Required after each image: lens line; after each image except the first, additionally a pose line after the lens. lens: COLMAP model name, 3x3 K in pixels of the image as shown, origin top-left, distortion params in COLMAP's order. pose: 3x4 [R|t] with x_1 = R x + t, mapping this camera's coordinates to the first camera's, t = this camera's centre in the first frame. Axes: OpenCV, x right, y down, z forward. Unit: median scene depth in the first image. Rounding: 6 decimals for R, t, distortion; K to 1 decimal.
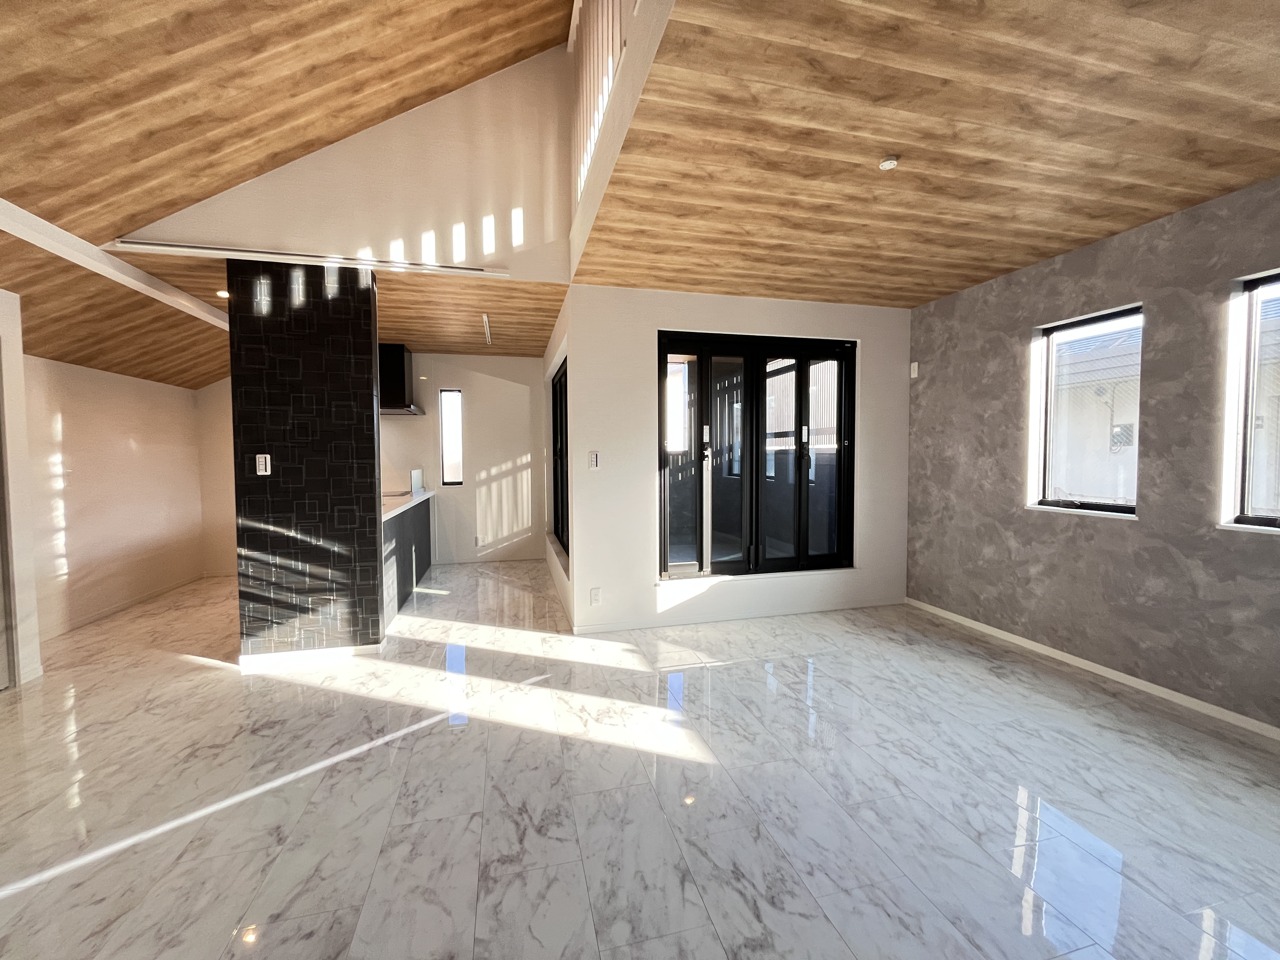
lens RADIAL K [[515.8, 0, 640.1], [0, 515.8, 477.2], [0, 0, 1]] dist [-0.002131, -0.000513]
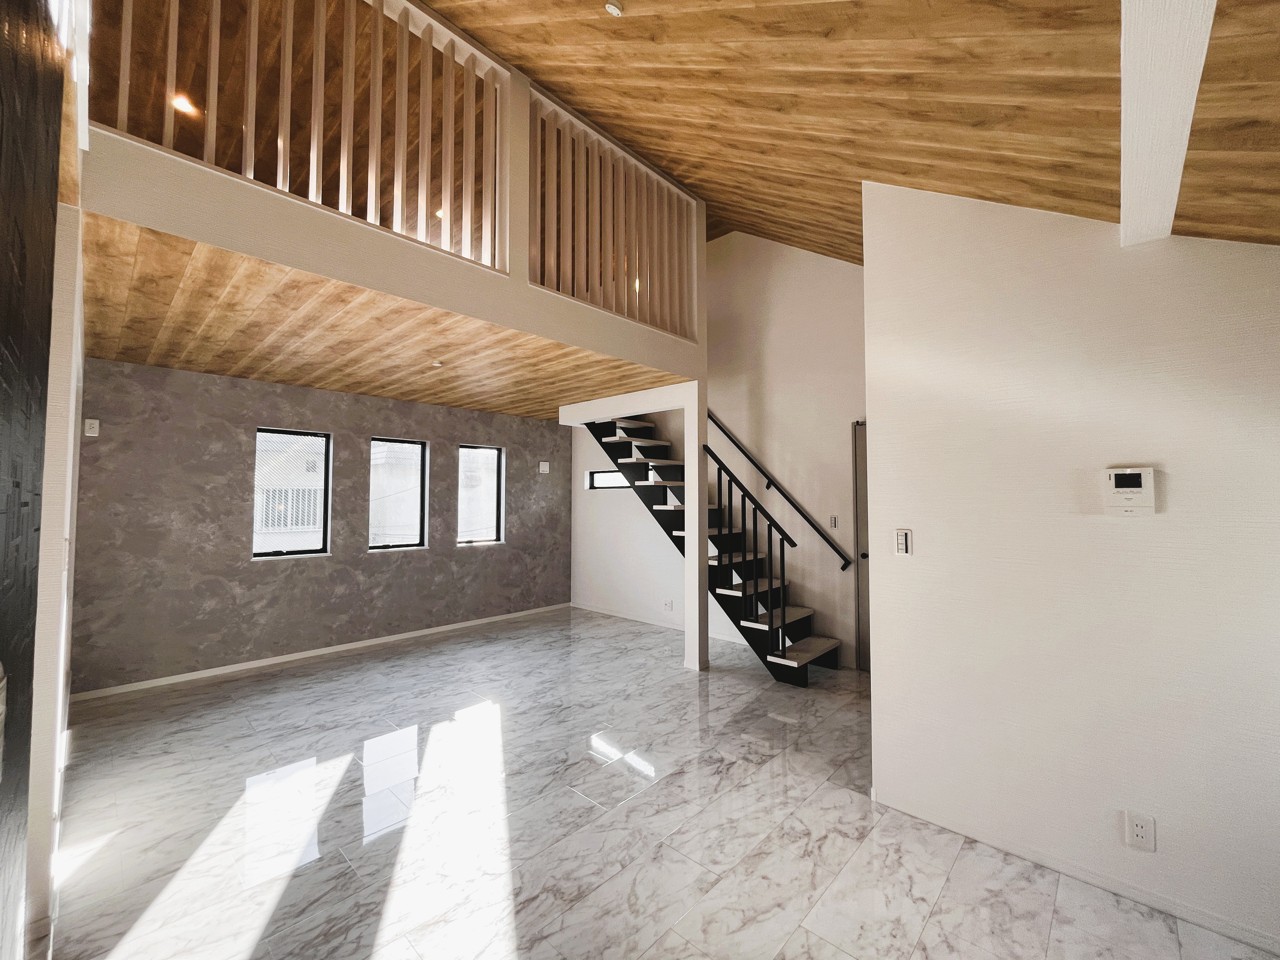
lens RADIAL K [[515.8, 0, 640.1], [0, 515.8, 477.2], [0, 0, 1]] dist [-0.002131, -0.000513]
pose [[-0.537738, 0.041326, 0.842098, -0.975056], [0.038867, 0.998951, -0.024205, -0.089154], [-0.842216, 0.019714, -0.538780, 0.937922]]
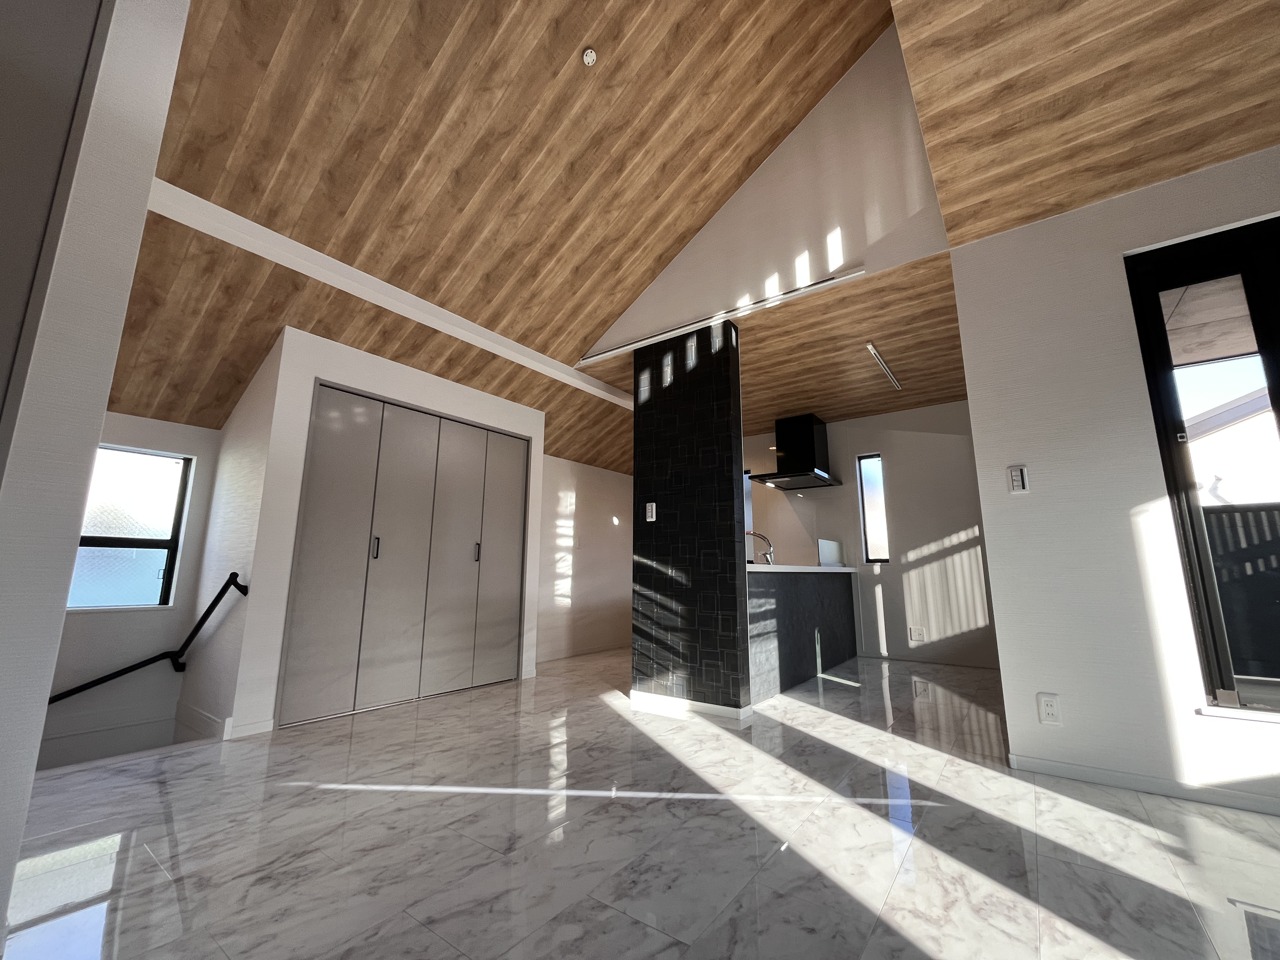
lens RADIAL K [[515.8, 0, 640.1], [0, 515.8, 477.2], [0, 0, 1]] dist [-0.002131, -0.000513]
pose [[0.631534, -0.135289, -0.763454, 0.122369], [-0.038926, 0.977885, -0.205487, 0.135290], [0.774370, 0.159490, 0.612302, 0.288897]]
